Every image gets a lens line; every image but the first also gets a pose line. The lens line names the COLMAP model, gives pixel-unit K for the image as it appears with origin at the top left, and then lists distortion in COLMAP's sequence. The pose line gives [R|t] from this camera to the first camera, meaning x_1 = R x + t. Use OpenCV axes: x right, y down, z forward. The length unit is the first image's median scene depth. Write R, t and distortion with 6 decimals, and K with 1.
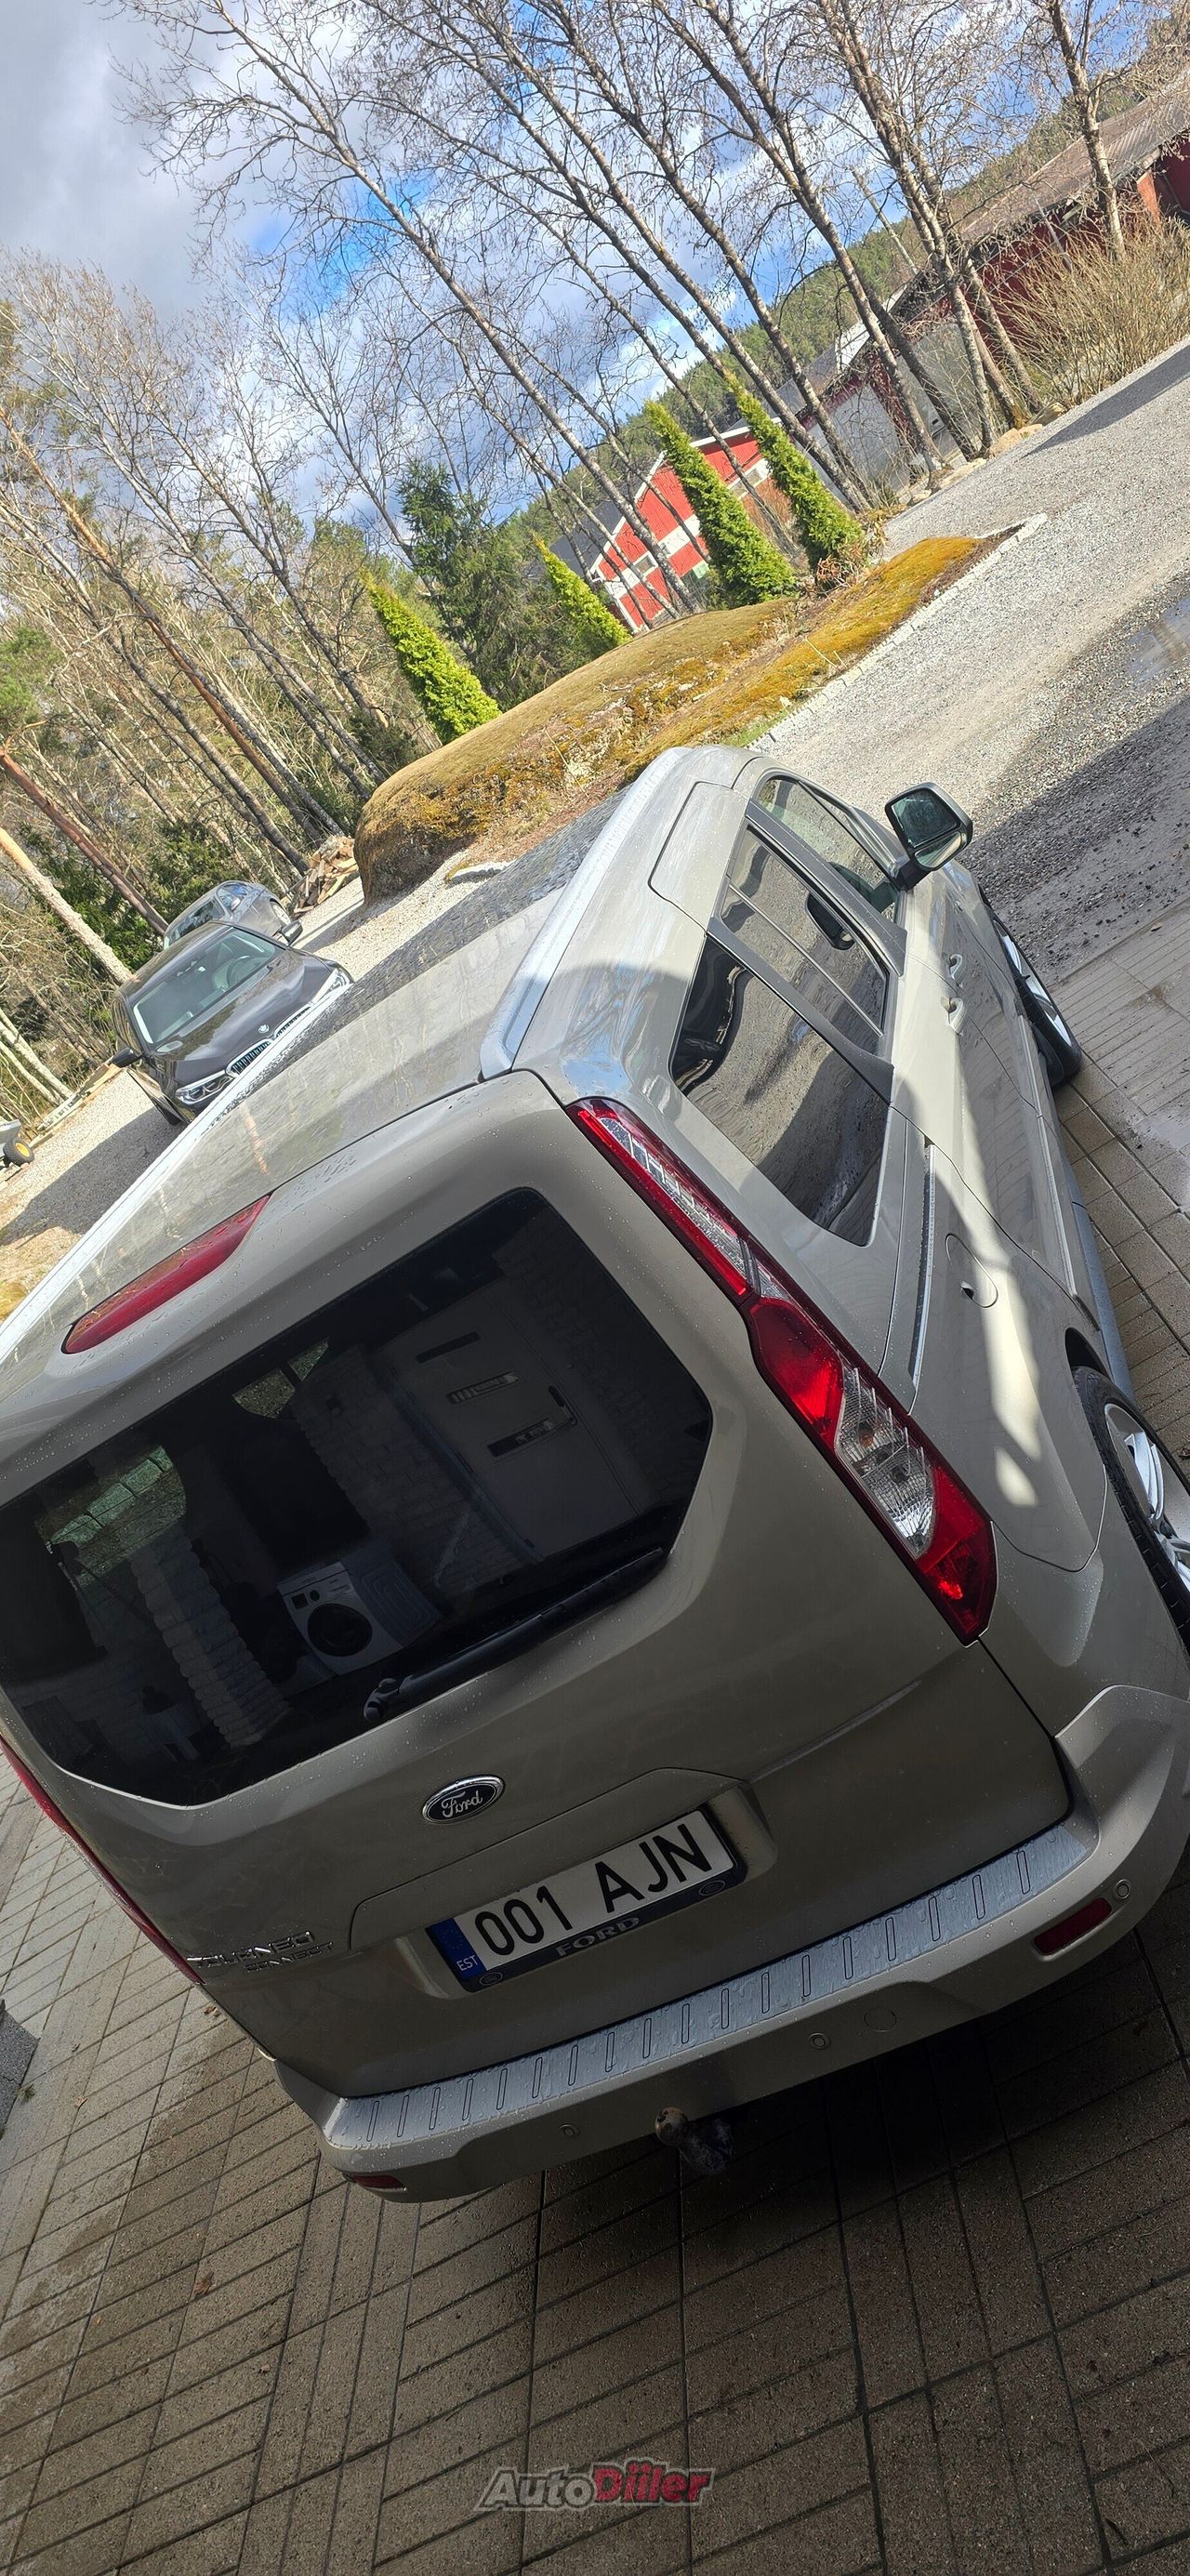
lens RADIAL K [[1711.5, 0, 610.3], [0, 1711.5, 1282.0], [0, 0, 1]] dist [0.066427, -0.054057]
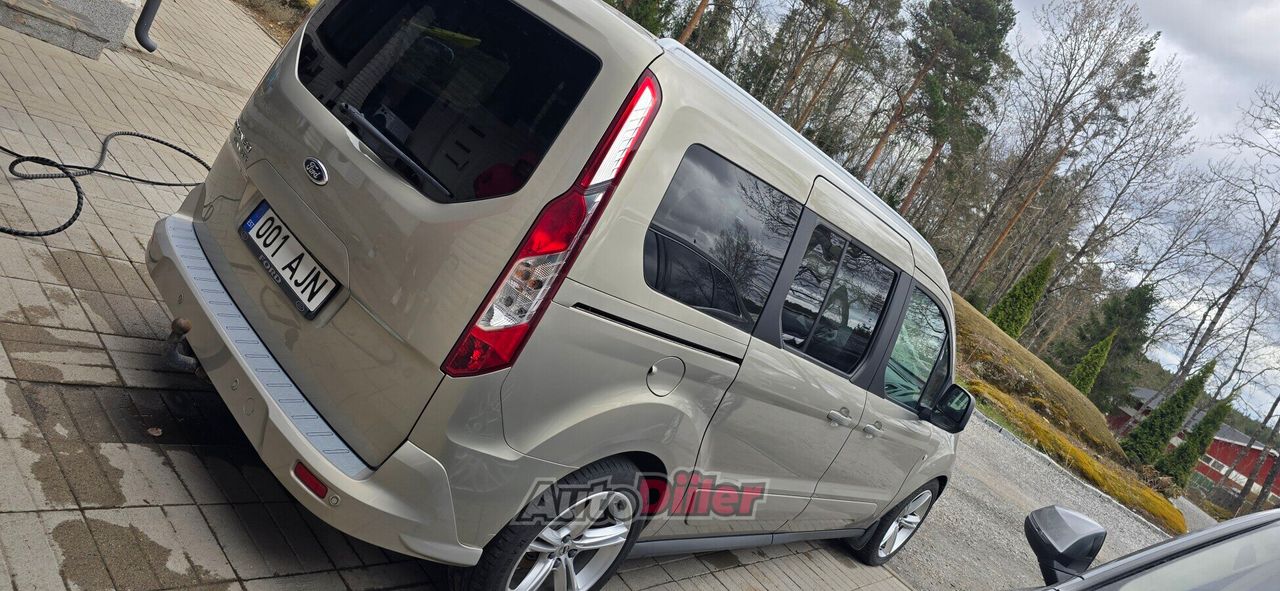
lens RADIAL K [[850.4, 0, 646.2], [0, 850.4, 293.5], [0, 0, 1]] dist [0.066427, -0.054057]
pose [[0.290833, 0.921063, -0.258957, 0.395859], [-0.950593, 0.308884, 0.031038, -0.043674], [0.108576, 0.237136, 0.965390, 0.124538]]
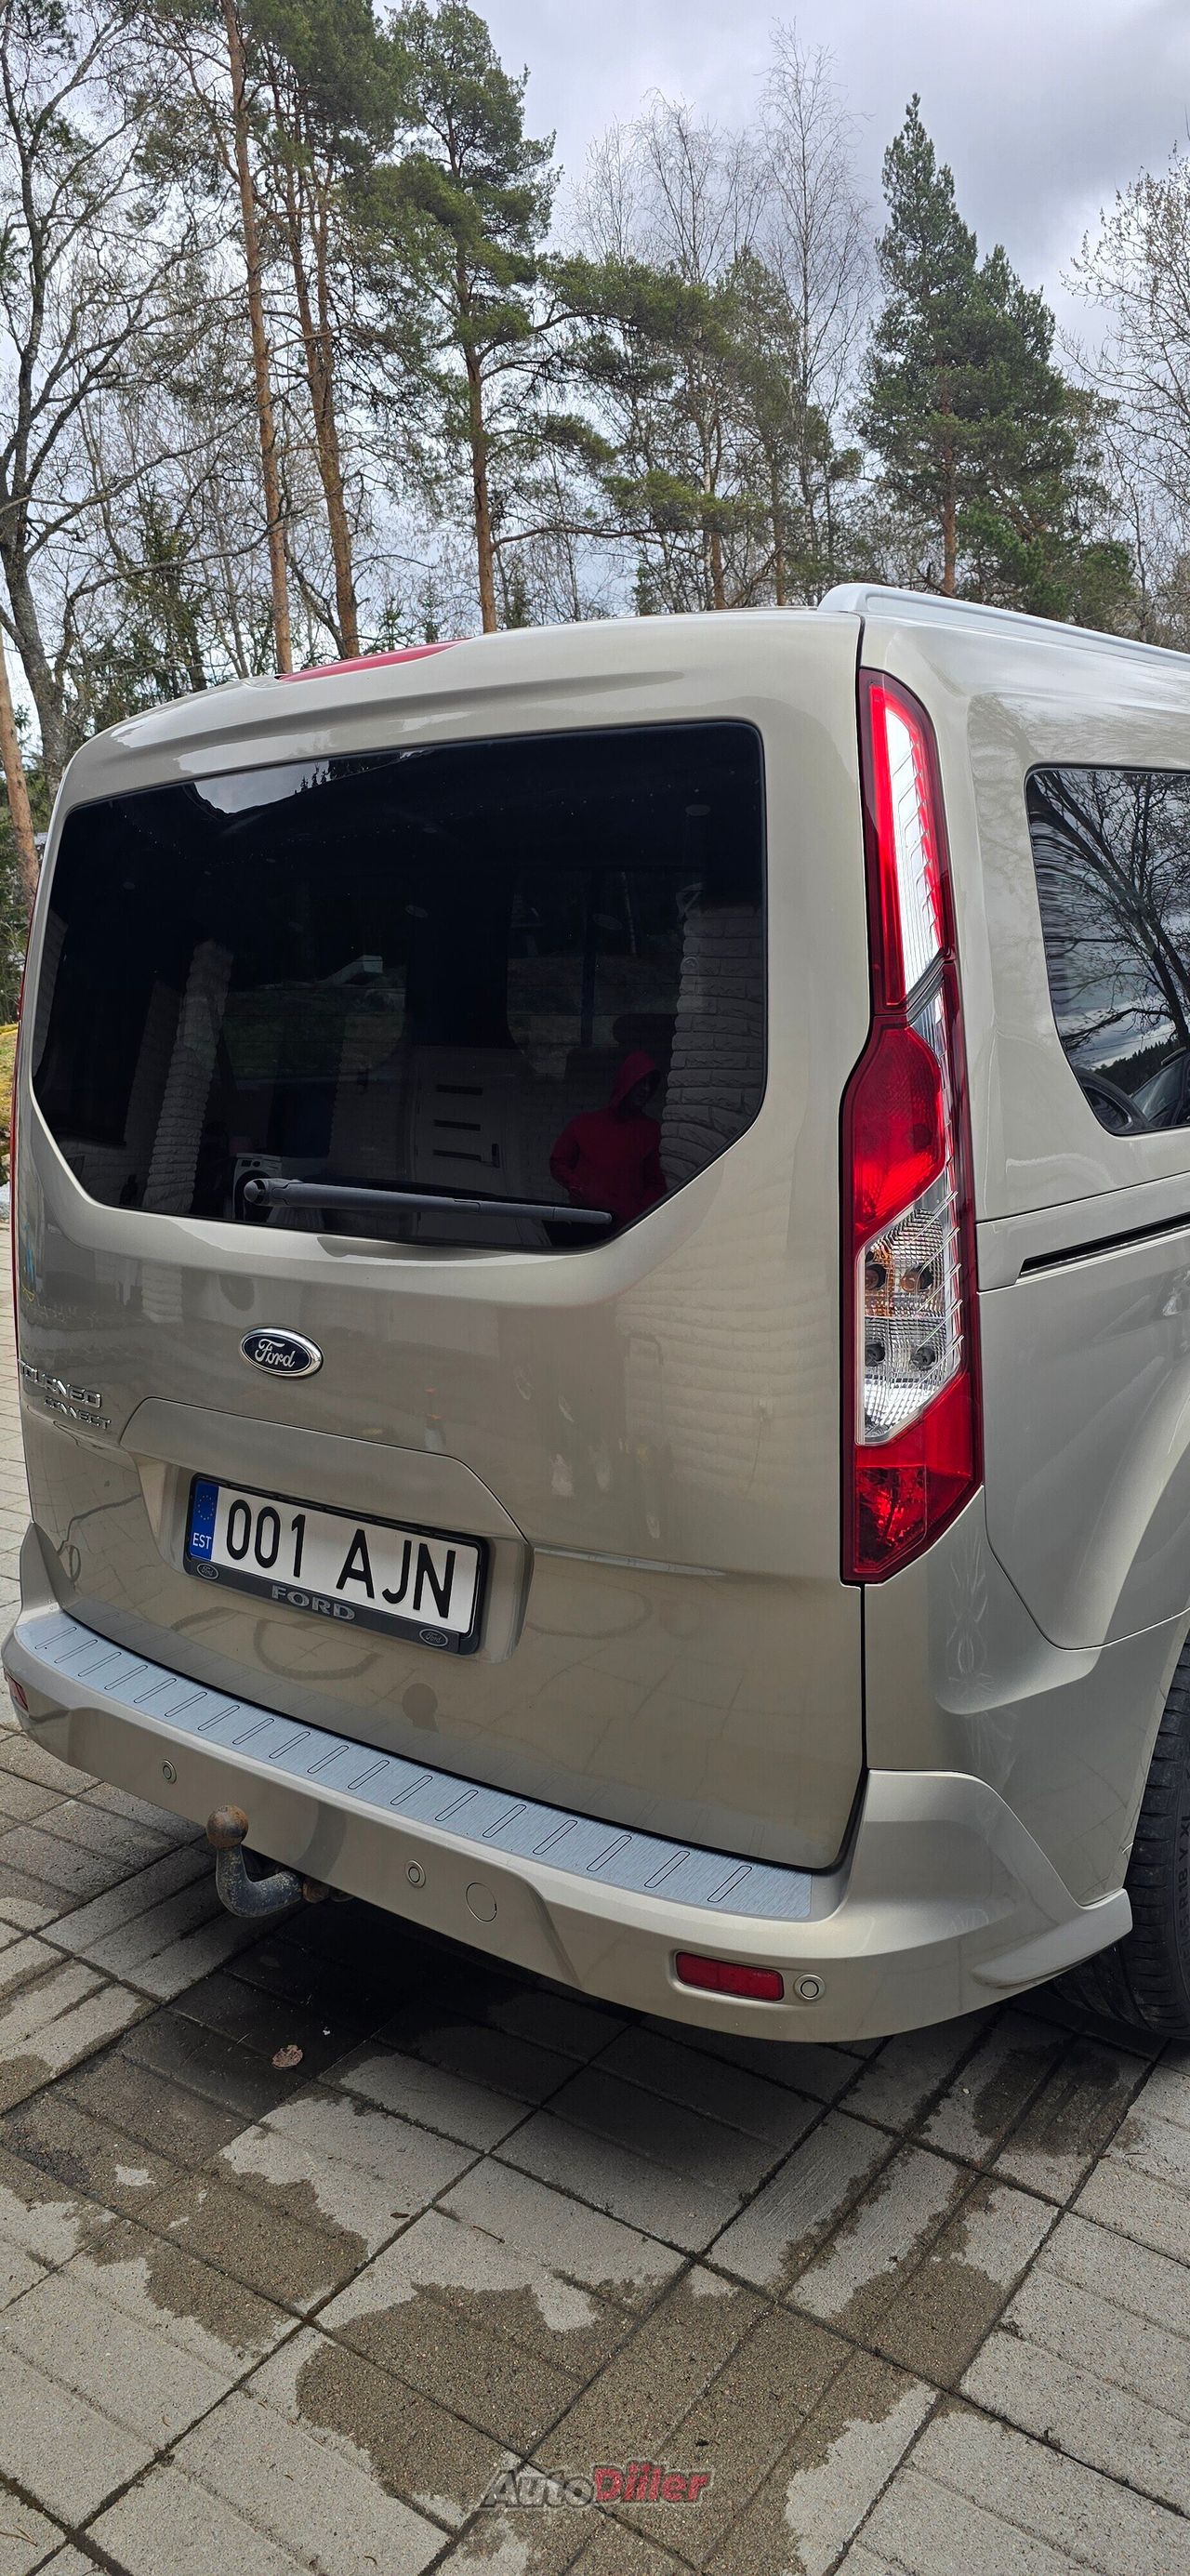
lens RADIAL K [[1711.8, 0, 620.6], [0, 1711.8, 1292.8], [0, 0, 1]] dist [0.086671, -0.080682]
pose [[0.742595, 0.613265, -0.269181, 0.237868], [-0.616113, 0.783116, 0.084462, 0.102167], [0.262598, 0.103125, 0.959379, 0.232367]]
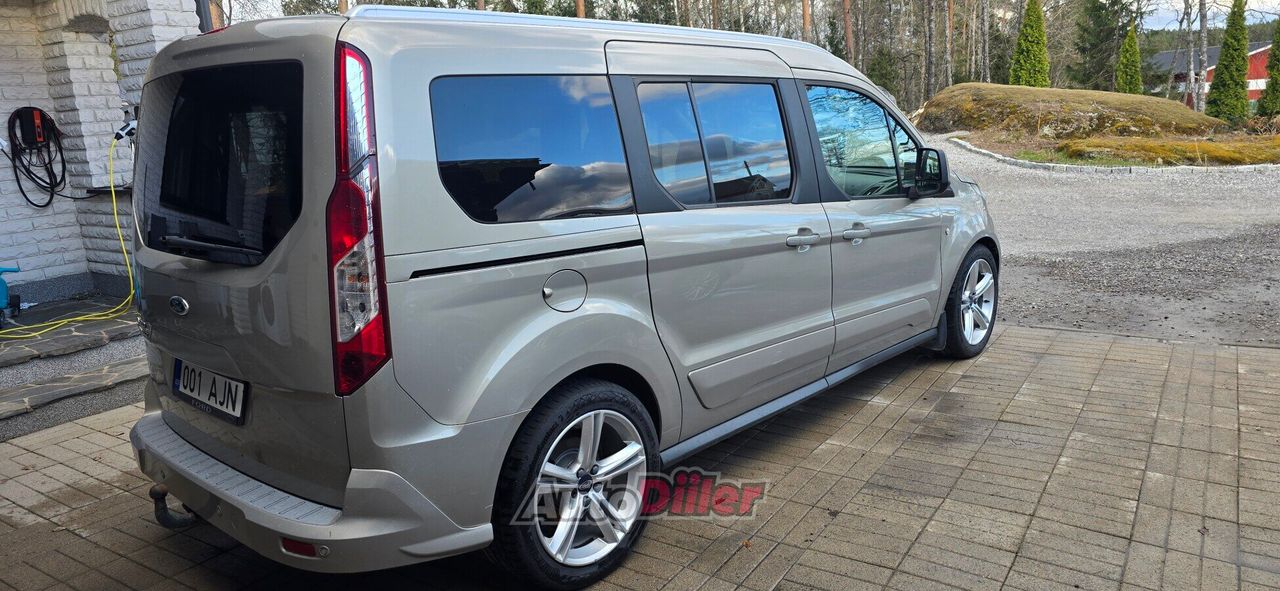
lens RADIAL K [[860.5, 0, 663.4], [0, 860.5, 301.2], [0, 0, 1]] dist [0.047387, -0.038069]
pose [[0.712799, 0.626875, -0.314557, 0.647256], [-0.620987, 0.772553, 0.132426, -0.204135], [0.326026, 0.100942, 0.939956, 0.189579]]
